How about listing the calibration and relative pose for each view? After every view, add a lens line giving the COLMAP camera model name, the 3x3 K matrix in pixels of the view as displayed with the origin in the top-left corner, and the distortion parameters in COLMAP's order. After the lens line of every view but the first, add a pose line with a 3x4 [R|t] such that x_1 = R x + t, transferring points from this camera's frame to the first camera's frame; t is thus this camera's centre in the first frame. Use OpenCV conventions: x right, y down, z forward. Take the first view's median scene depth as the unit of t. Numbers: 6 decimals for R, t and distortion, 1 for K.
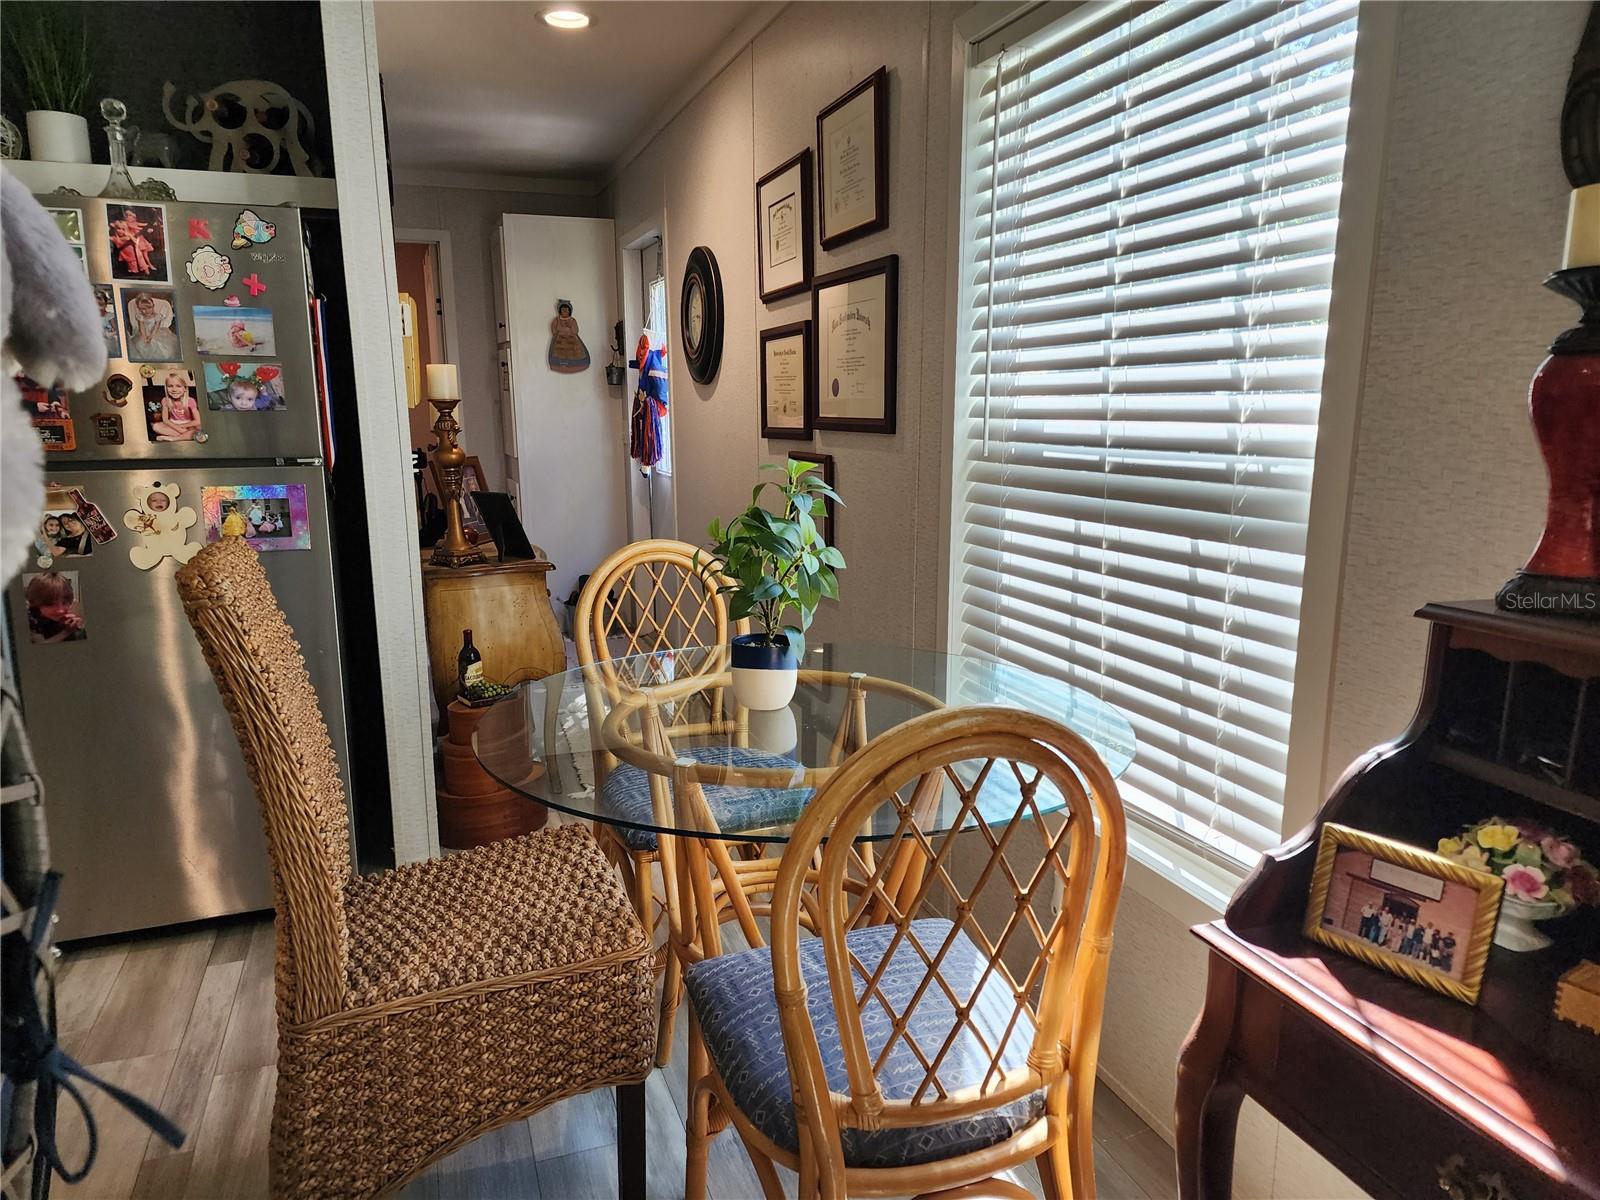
lens RADIAL K [[1063.7, 0, 783.3], [0, 1063.7, 598.3], [0, 0, 1]] dist [0.096806, -0.085949]
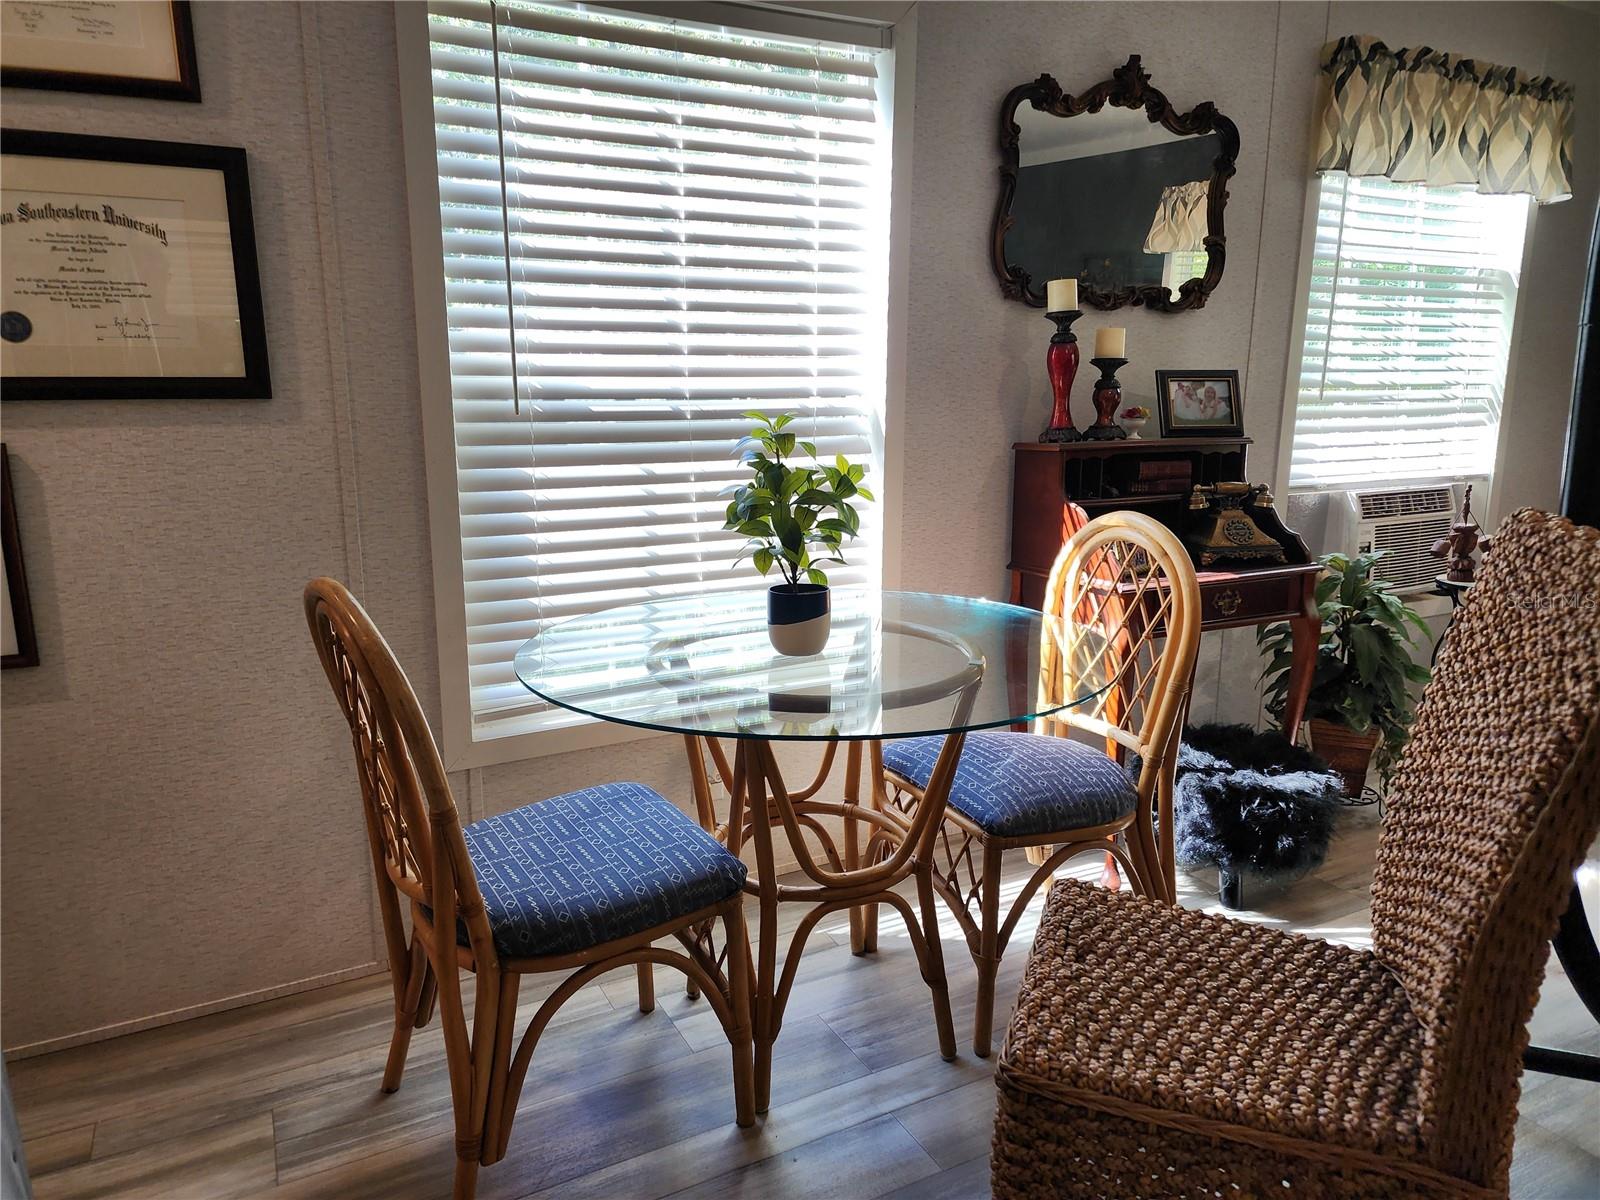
lens RADIAL K [[1063.7, 0, 783.3], [0, 1063.7, 598.3], [0, 0, 1]] dist [0.096806, -0.085949]
pose [[-0.107916, -0.215306, 0.970566, -0.903995], [0.171744, 0.957552, 0.231515, -0.177340], [-0.979213, 0.191673, -0.066358, 0.968480]]
